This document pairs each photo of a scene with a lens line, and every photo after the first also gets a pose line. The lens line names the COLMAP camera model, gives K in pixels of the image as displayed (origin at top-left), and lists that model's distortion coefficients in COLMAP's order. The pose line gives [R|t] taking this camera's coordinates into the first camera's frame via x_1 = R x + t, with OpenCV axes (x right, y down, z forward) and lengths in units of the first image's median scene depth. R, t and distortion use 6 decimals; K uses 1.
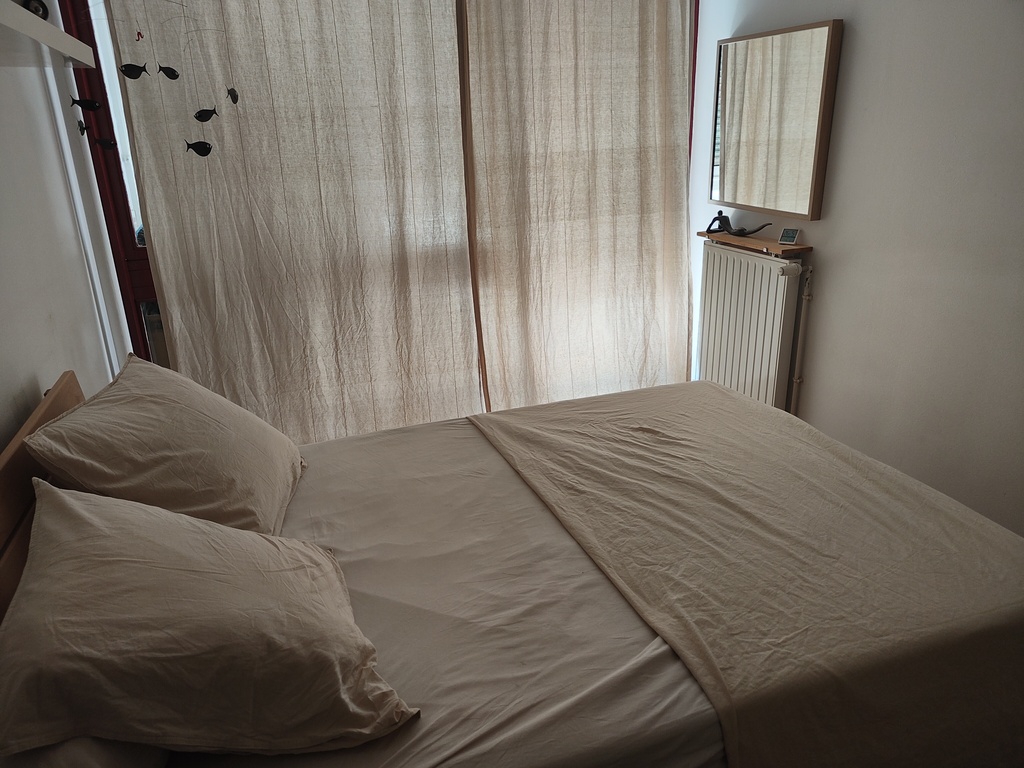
lens RADIAL K [[716.8, 0, 499.6], [0, 716.8, 389.4], [0, 0, 1]] dist [0.002237, 0.002407]
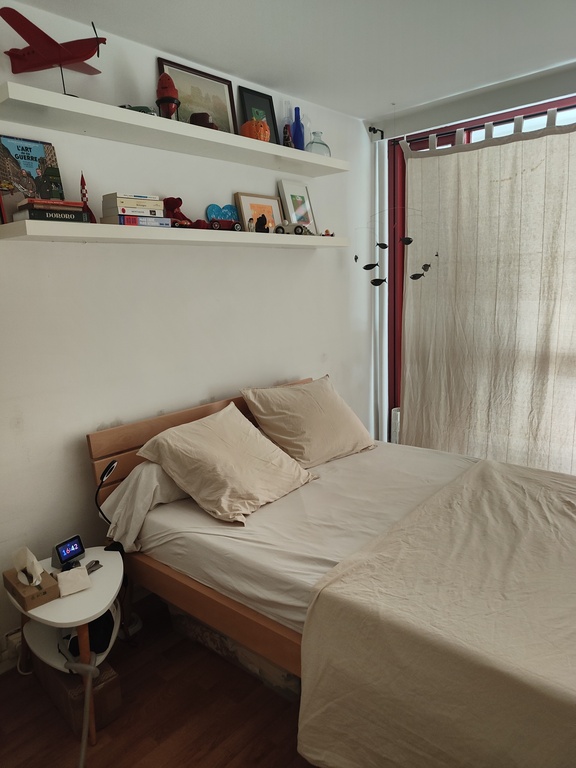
lens RADIAL K [[537.6, 0, 288.0], [0, 537.6, 384.0], [0, 0, 1]] dist [0.002237, 0.002407]
pose [[0.489515, 0.173173, -0.854626, 0.549726], [-0.269669, 0.962102, 0.040489, -0.037344], [0.829249, 0.210646, 0.517662, 0.050185]]
